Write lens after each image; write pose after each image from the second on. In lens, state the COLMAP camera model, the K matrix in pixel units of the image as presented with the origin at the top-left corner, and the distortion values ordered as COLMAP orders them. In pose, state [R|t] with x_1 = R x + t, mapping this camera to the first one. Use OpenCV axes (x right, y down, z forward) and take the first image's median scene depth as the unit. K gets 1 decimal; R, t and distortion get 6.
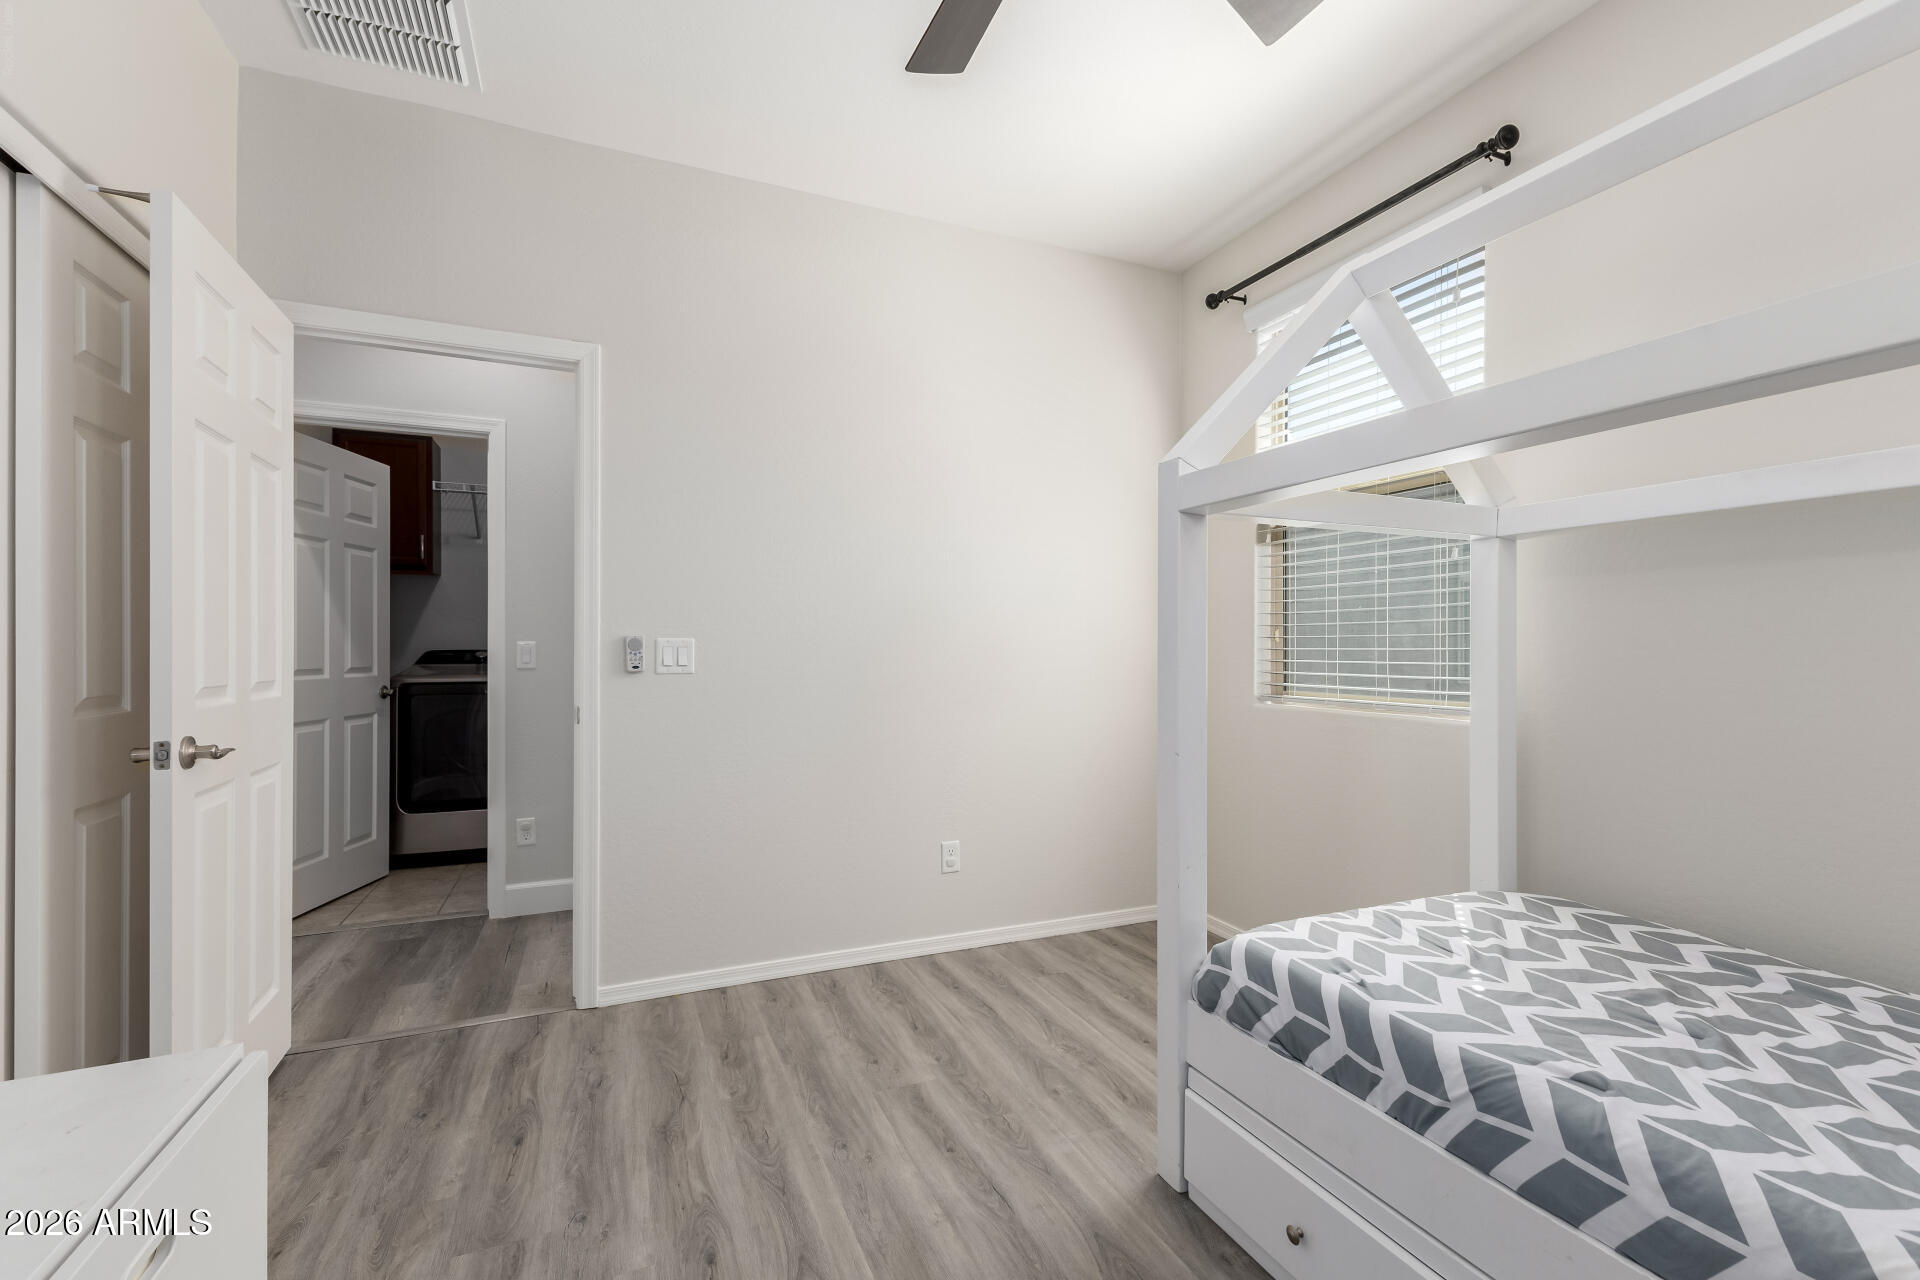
lens RADIAL K [[833.6, 0, 965.6], [0, 833.6, 647.9], [0, 0, 1]] dist [0.000749, 0.000226]
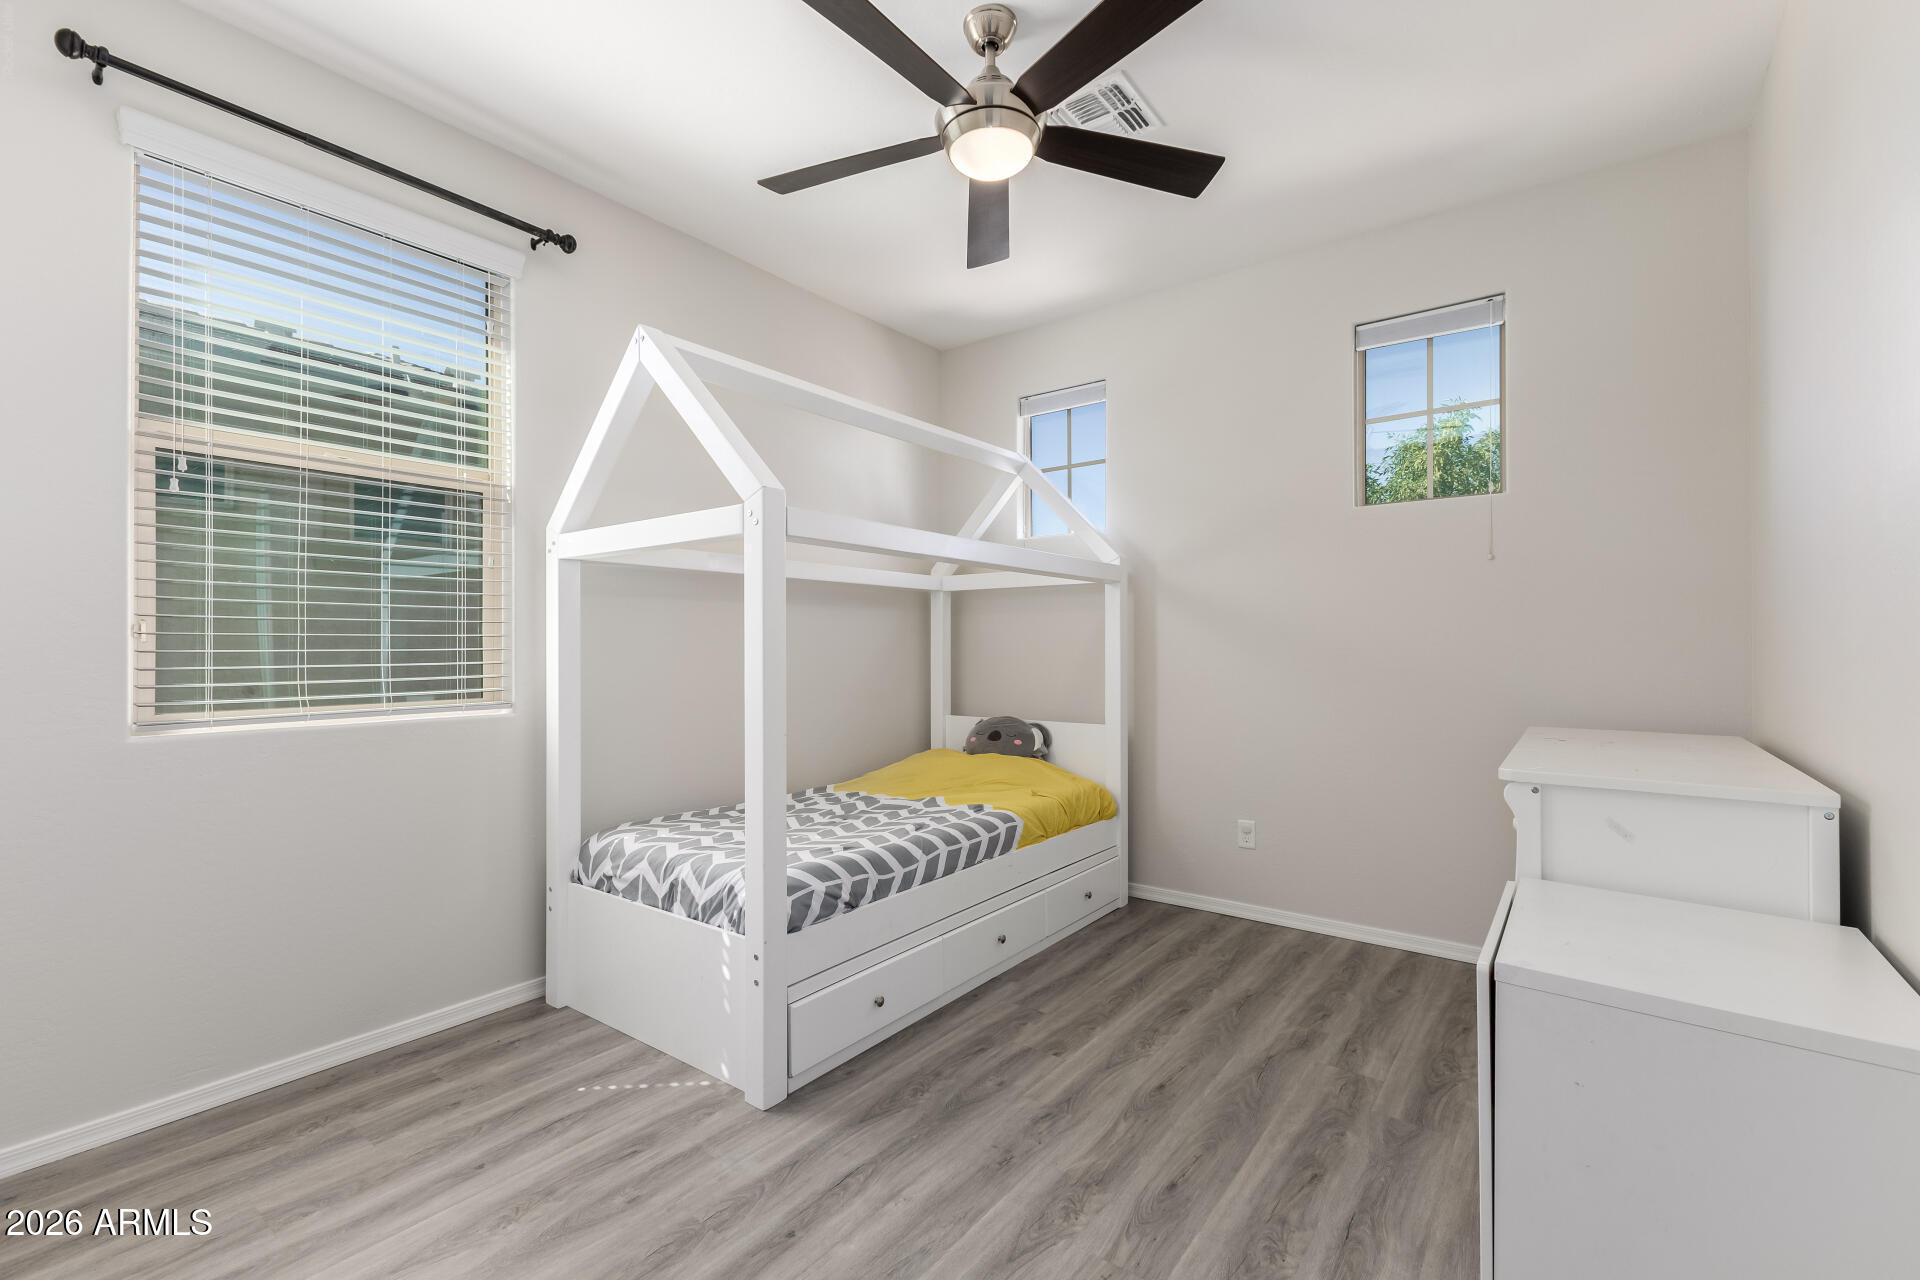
lens RADIAL K [[849.7, 0, 960.0], [0, 849.7, 640.0], [0, 0, 1]] dist [0.002273, 0.000328]
pose [[-0.506139, 0.006110, 0.862430, -0.922568], [0.001873, 0.999980, -0.005985, -0.004188], [-0.862450, -0.001414, -0.506141, 1.380066]]
